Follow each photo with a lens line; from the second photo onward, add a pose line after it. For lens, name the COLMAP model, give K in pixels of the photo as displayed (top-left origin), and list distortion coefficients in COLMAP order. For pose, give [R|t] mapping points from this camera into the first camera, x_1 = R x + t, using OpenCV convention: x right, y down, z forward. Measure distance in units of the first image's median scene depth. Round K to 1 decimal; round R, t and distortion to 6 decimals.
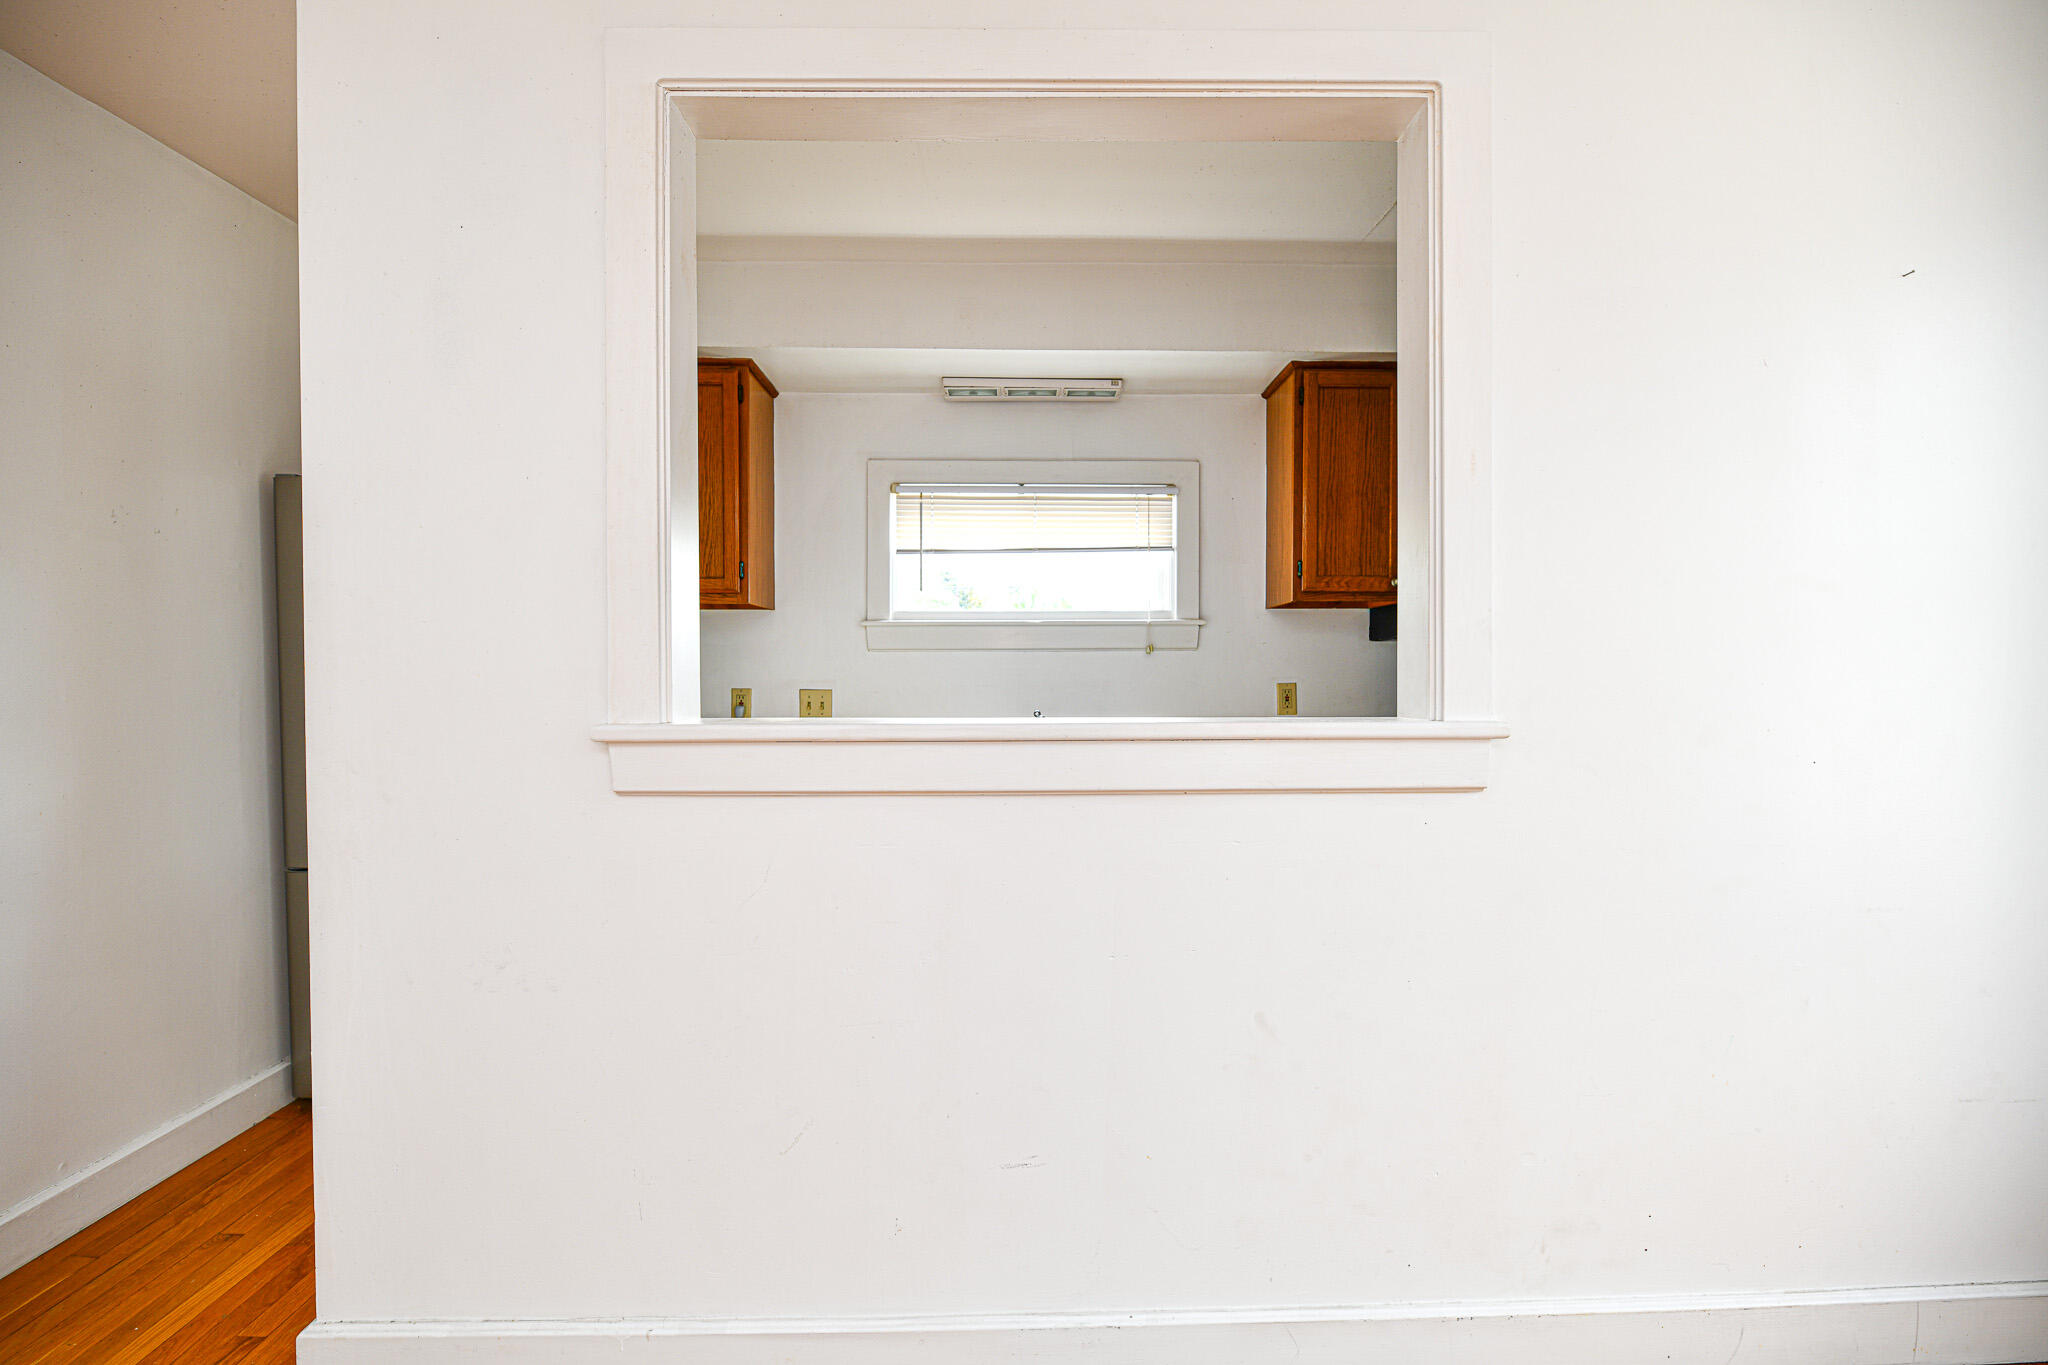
lens RADIAL K [[825.6, 0, 1030.3], [0, 825.6, 686.2], [0, 0, 1]] dist [0.002479, -0.004339]
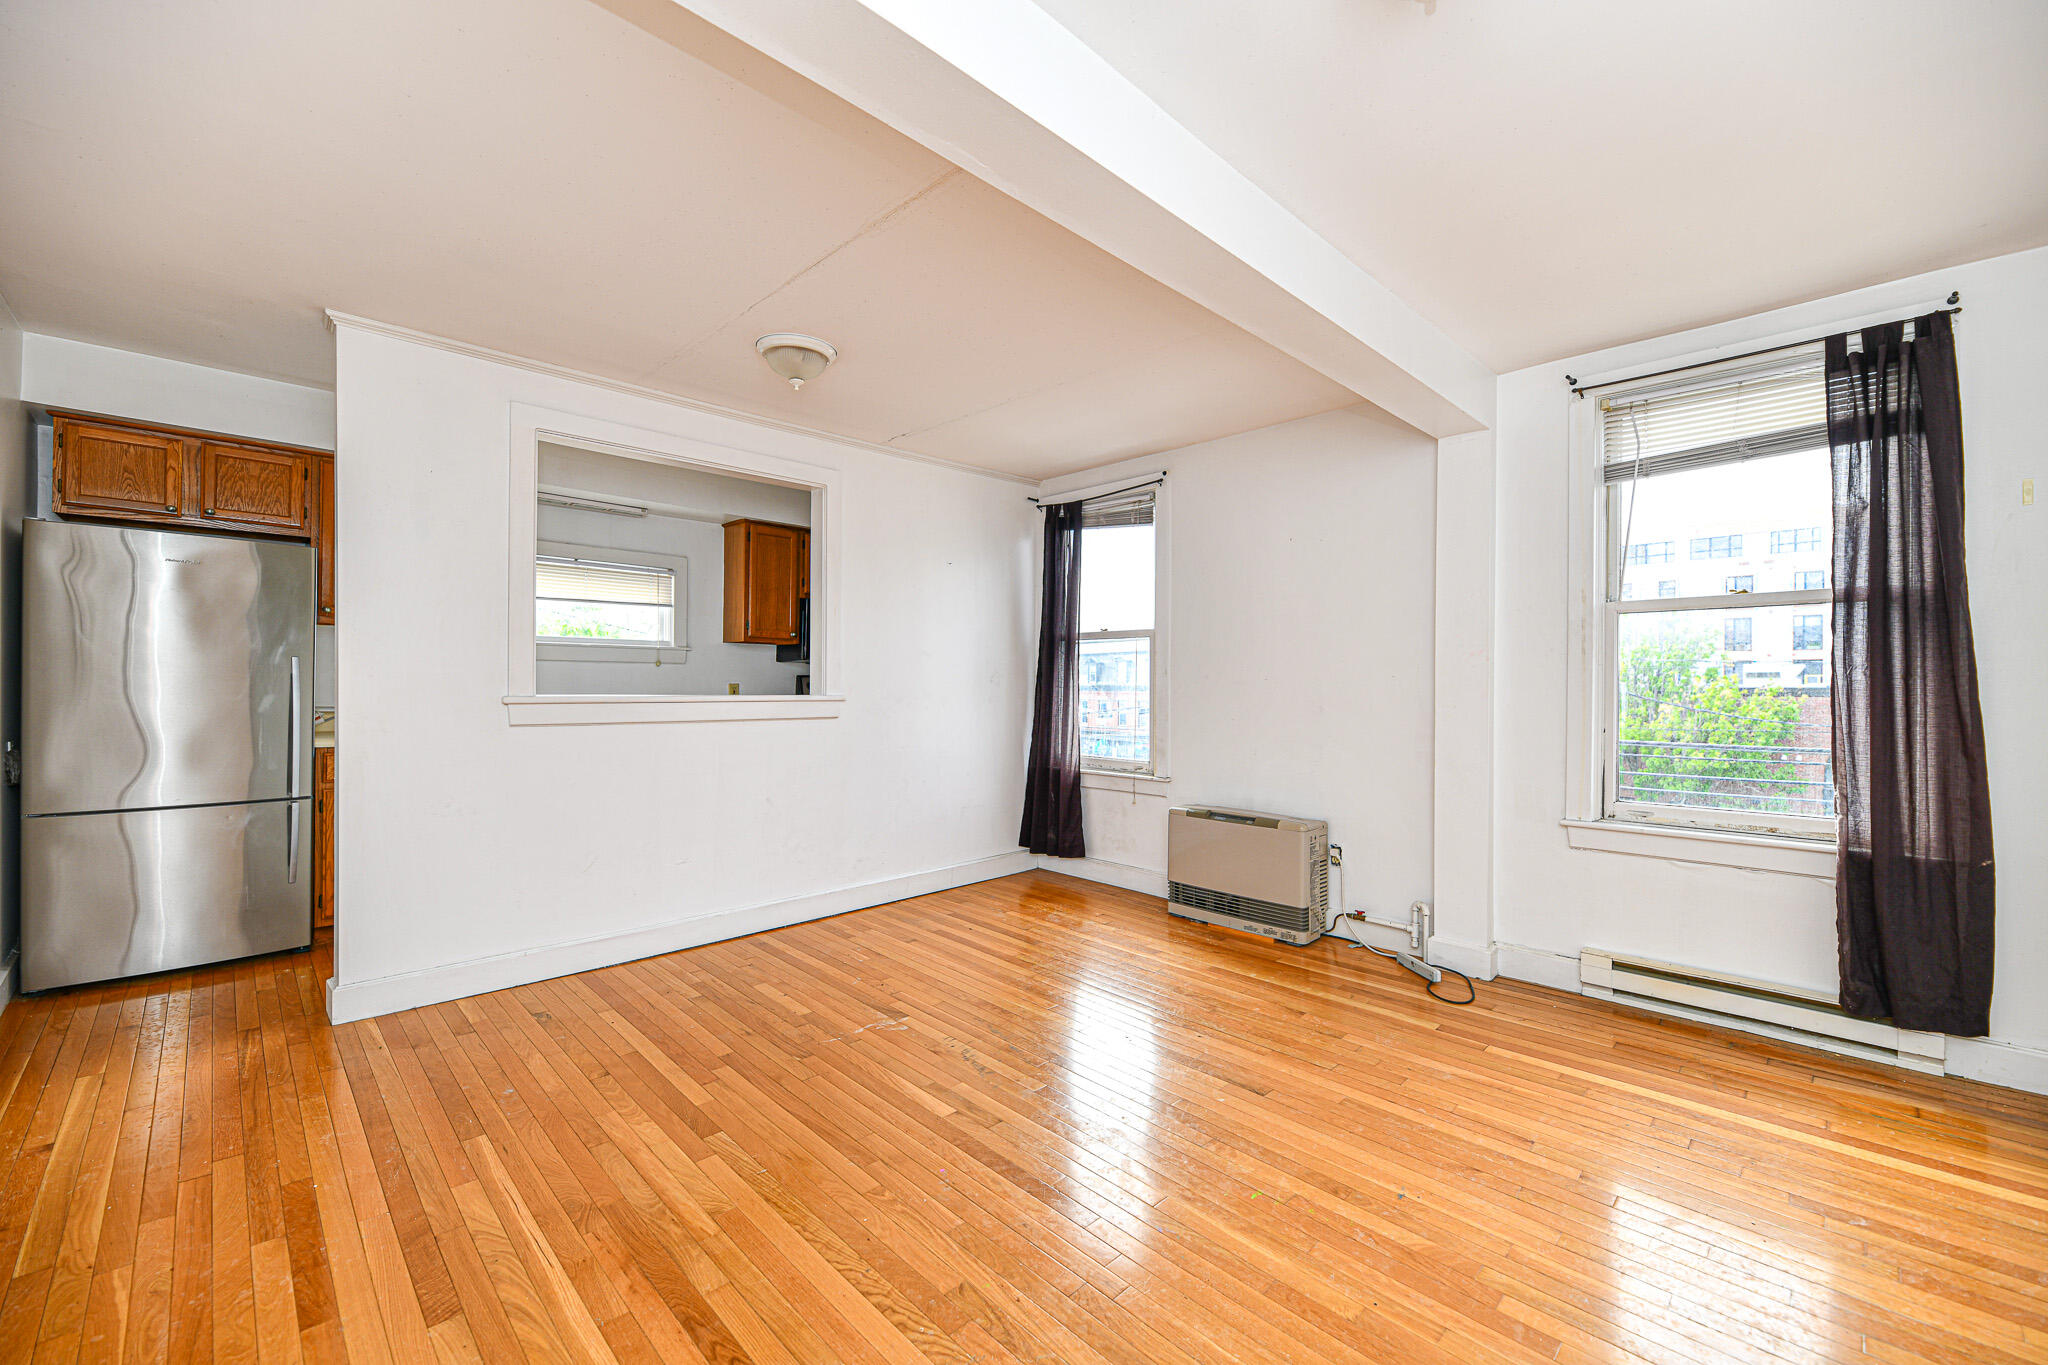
lens RADIAL K [[825.6, 0, 1030.3], [0, 825.6, 686.2], [0, 0, 1]] dist [0.002479, -0.004339]
pose [[0.721591, 0.008119, 0.692272, -0.538701], [-0.003488, 0.999961, -0.008092, 0.016196], [-0.692311, 0.003425, 0.721591, -0.865789]]
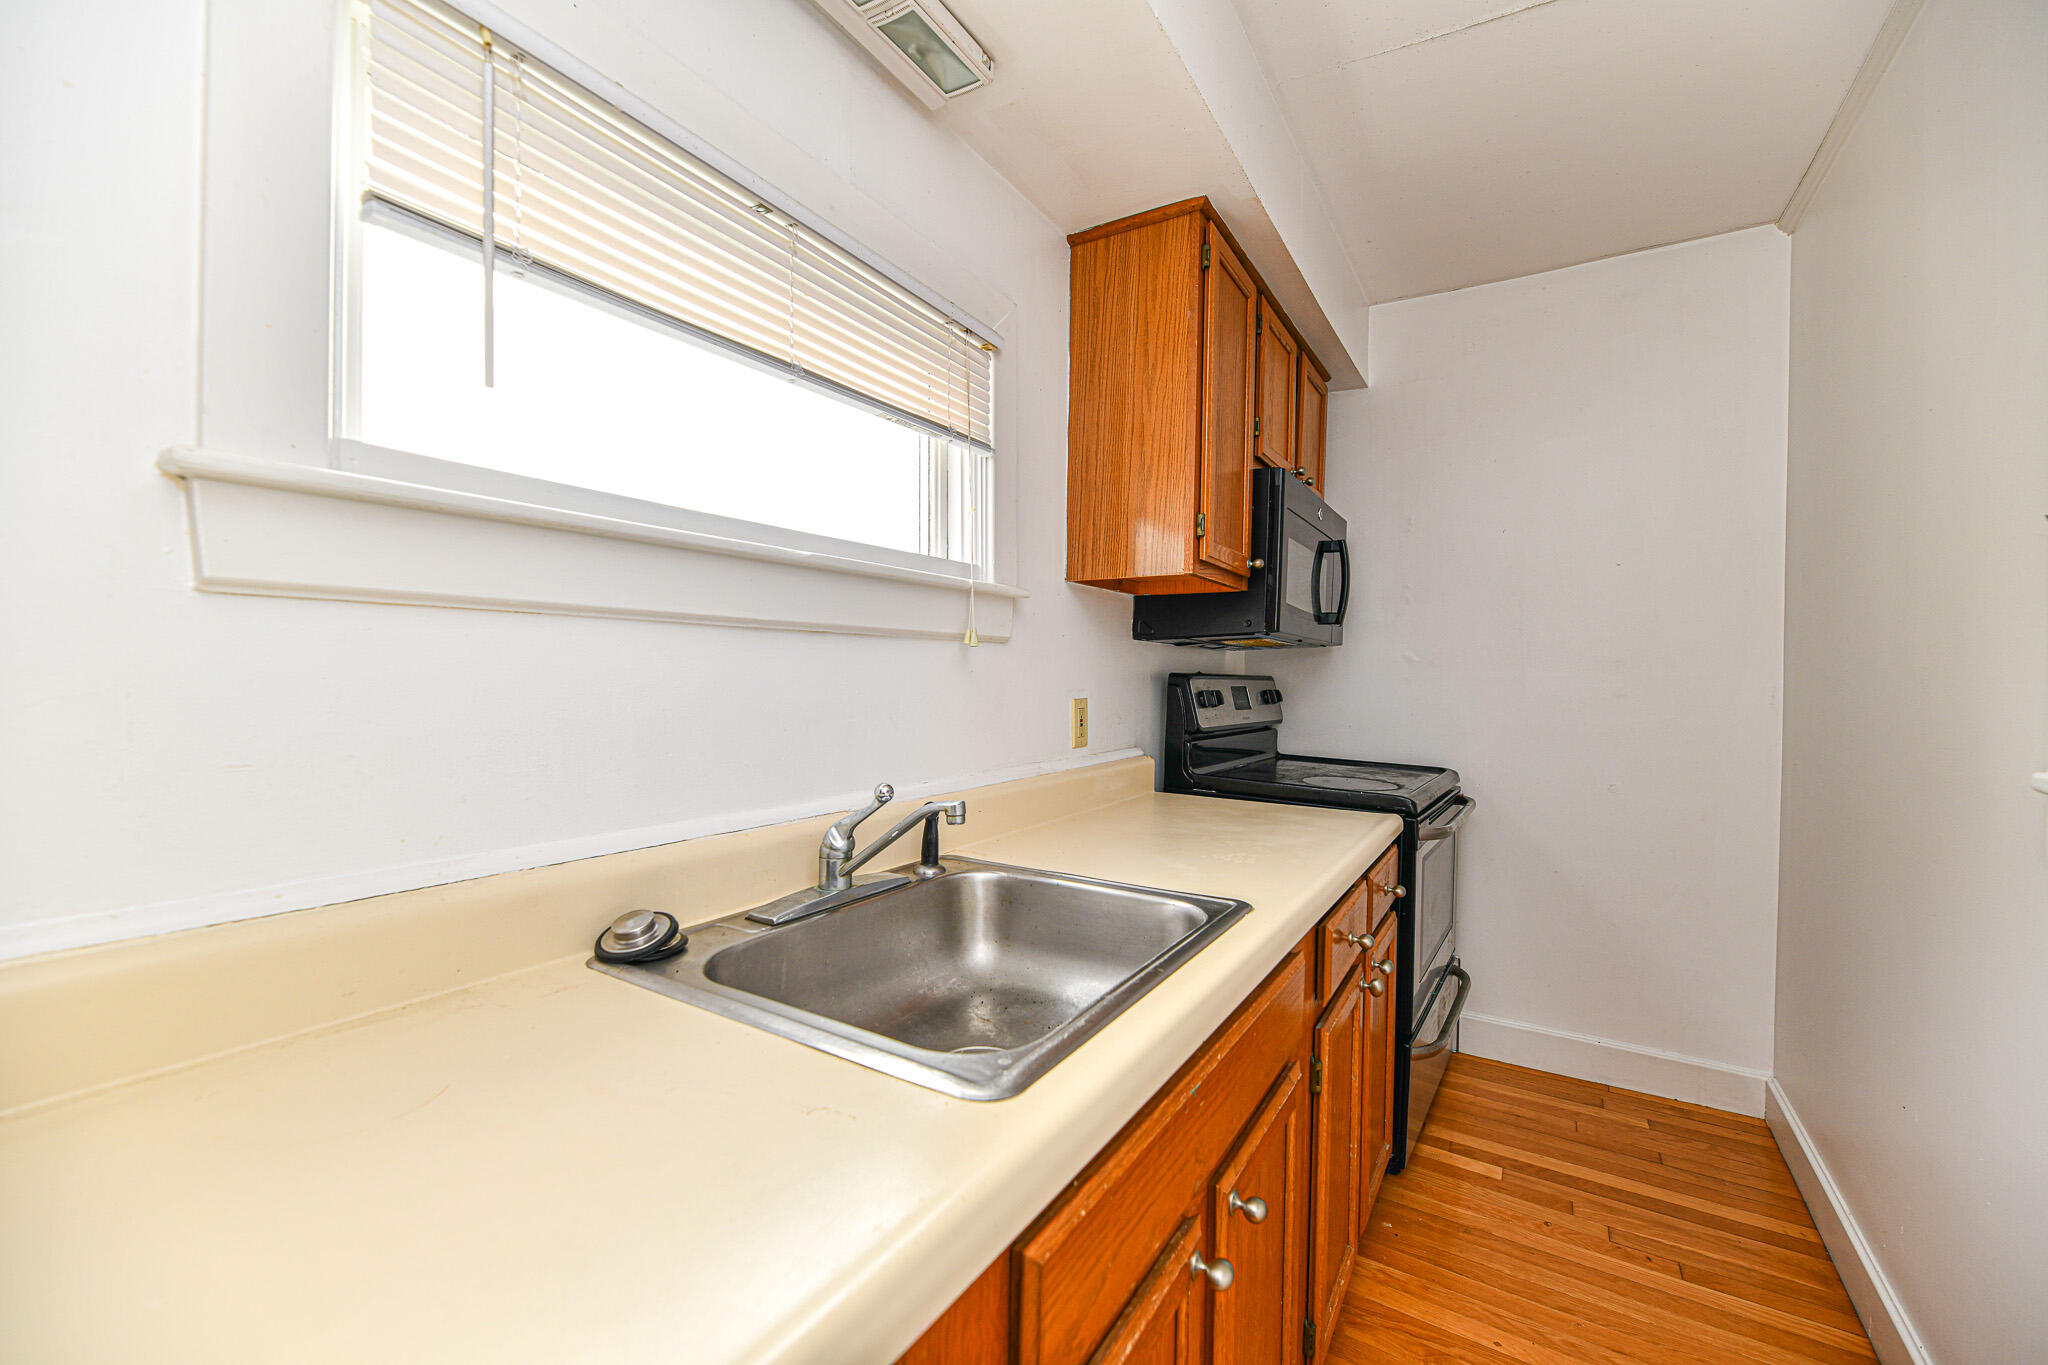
lens RADIAL K [[825.6, 0, 1030.3], [0, 825.6, 686.2], [0, 0, 1]] dist [0.002479, -0.004339]
pose [[0.540312, -0.005112, 0.841449, -0.289398], [-0.003103, 0.999963, 0.008068, -0.020847], [-0.841459, -0.006971, 0.540276, 0.759773]]
